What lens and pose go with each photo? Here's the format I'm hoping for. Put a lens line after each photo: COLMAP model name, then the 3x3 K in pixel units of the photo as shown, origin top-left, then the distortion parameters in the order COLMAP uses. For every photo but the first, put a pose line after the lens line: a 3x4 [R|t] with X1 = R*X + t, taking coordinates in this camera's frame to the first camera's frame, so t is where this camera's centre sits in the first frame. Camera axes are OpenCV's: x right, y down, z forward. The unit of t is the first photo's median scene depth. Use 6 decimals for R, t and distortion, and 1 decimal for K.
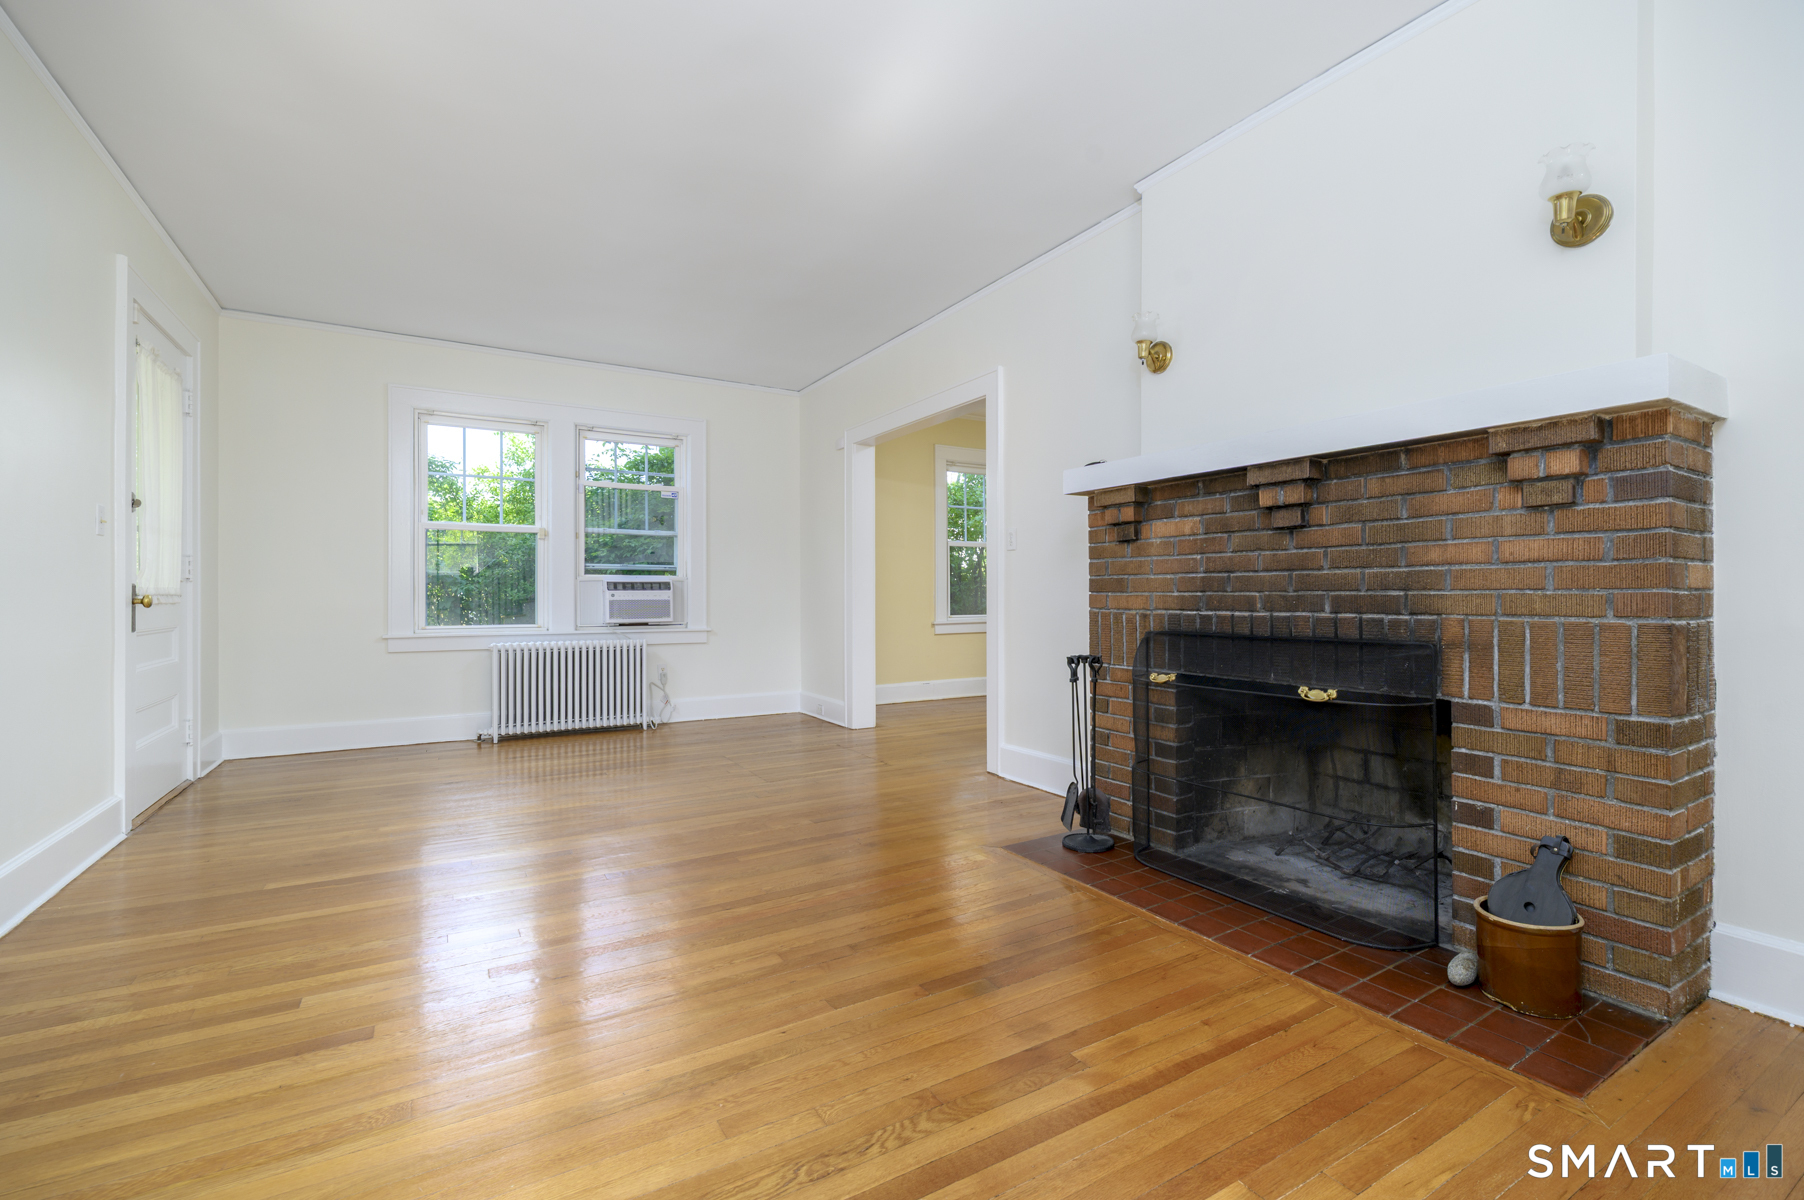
lens RADIAL K [[787.7, 0, 906.0], [0, 787.7, 591.7], [0, 0, 1]] dist [0.003587, 0.000006]
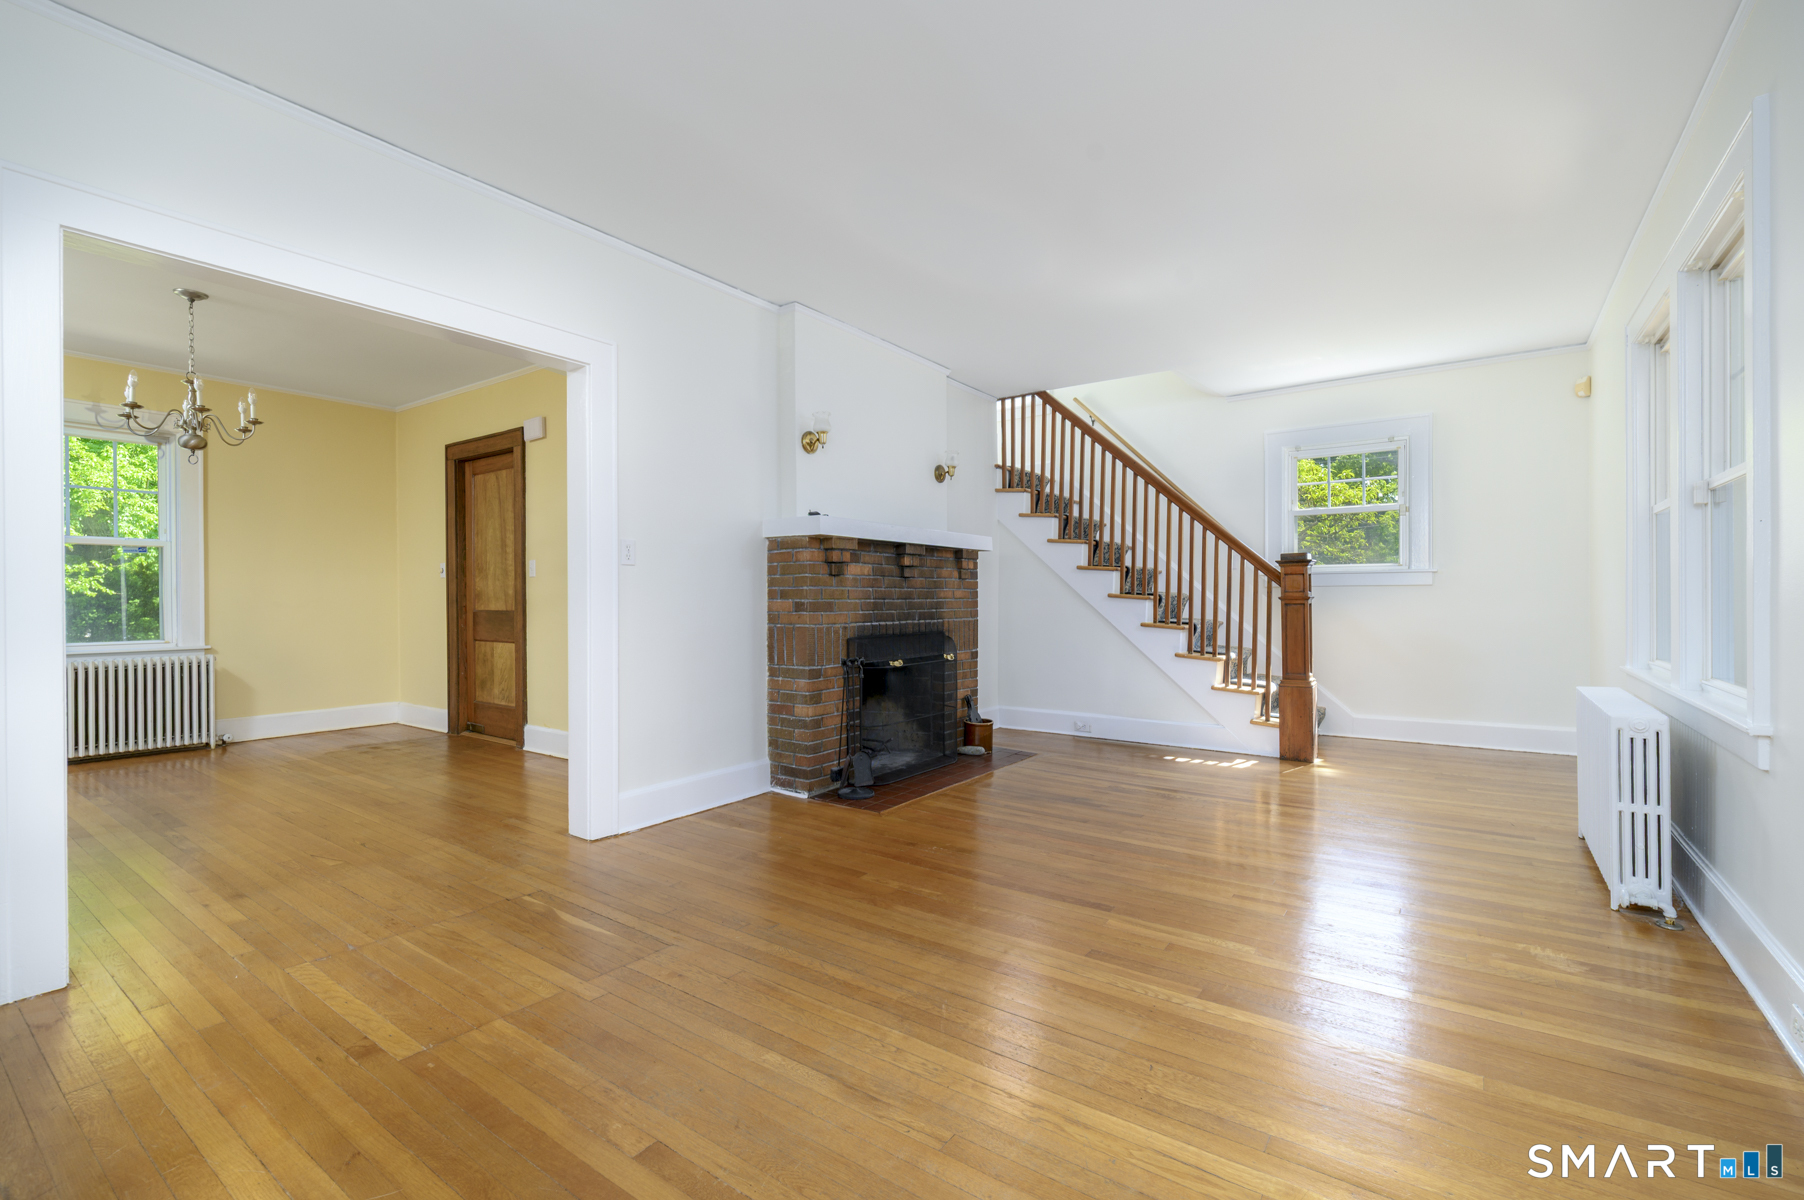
lens RADIAL K [[787.7, 0, 898.0], [0, 787.7, 594.9], [0, 0, 1]] dist [0.003587, 0.000006]
pose [[-0.390400, 0.023596, 0.920343, -1.234436], [0.014283, 0.999706, -0.019572, 0.000067], [-0.920534, 0.005504, -0.390623, 1.710776]]
